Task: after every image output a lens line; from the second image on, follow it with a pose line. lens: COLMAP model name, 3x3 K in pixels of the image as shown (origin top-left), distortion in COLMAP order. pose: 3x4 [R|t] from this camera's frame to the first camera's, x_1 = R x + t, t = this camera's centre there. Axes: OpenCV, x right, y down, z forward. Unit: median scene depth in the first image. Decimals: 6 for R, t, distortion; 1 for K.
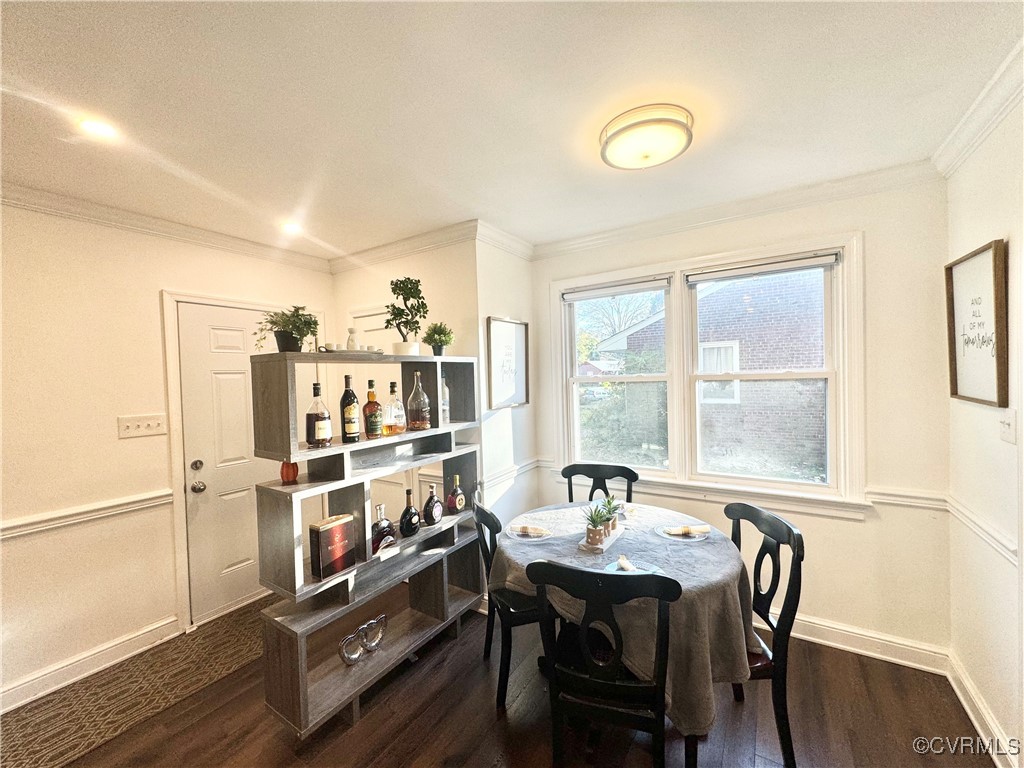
lens RADIAL K [[408.5, 0, 509.4], [0, 408.5, 383.0], [0, 0, 1]] dist [-0.003154, 0.000177]
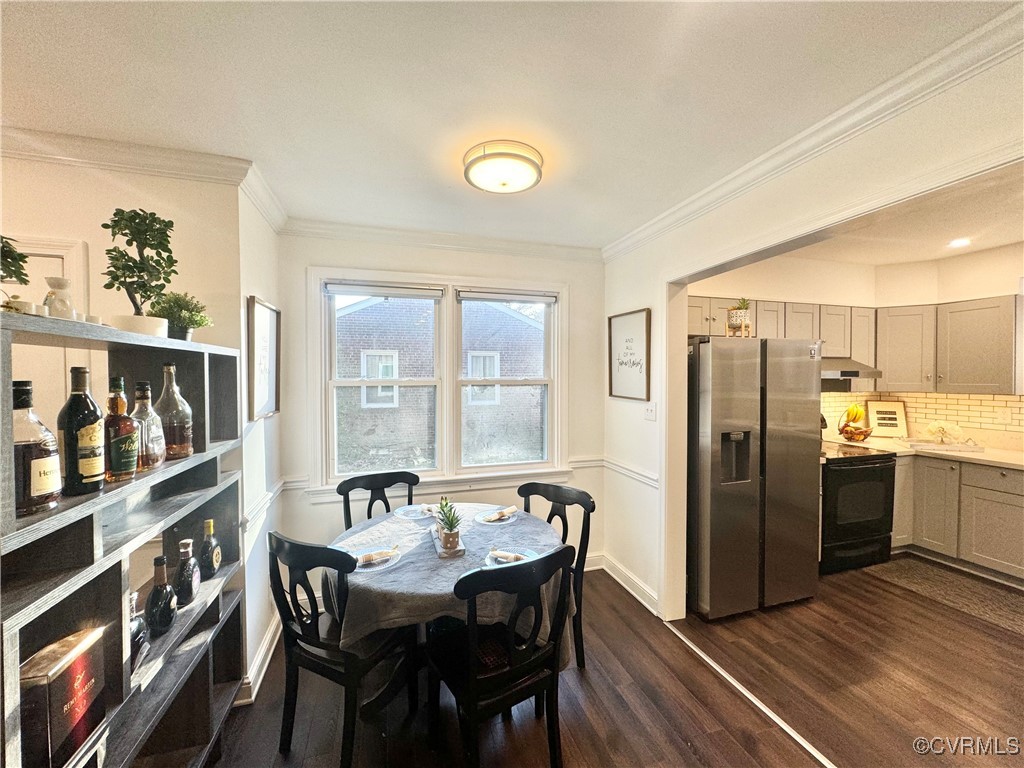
lens RADIAL K [[408.5, 0, 511.9], [0, 408.5, 384.4], [0, 0, 1]] dist [-0.003154, 0.000177]
pose [[0.644560, 0.012309, 0.764455, -0.360780], [-0.003325, 0.999906, -0.013296, 0.006998], [-0.764547, 0.006028, 0.644540, 0.191359]]
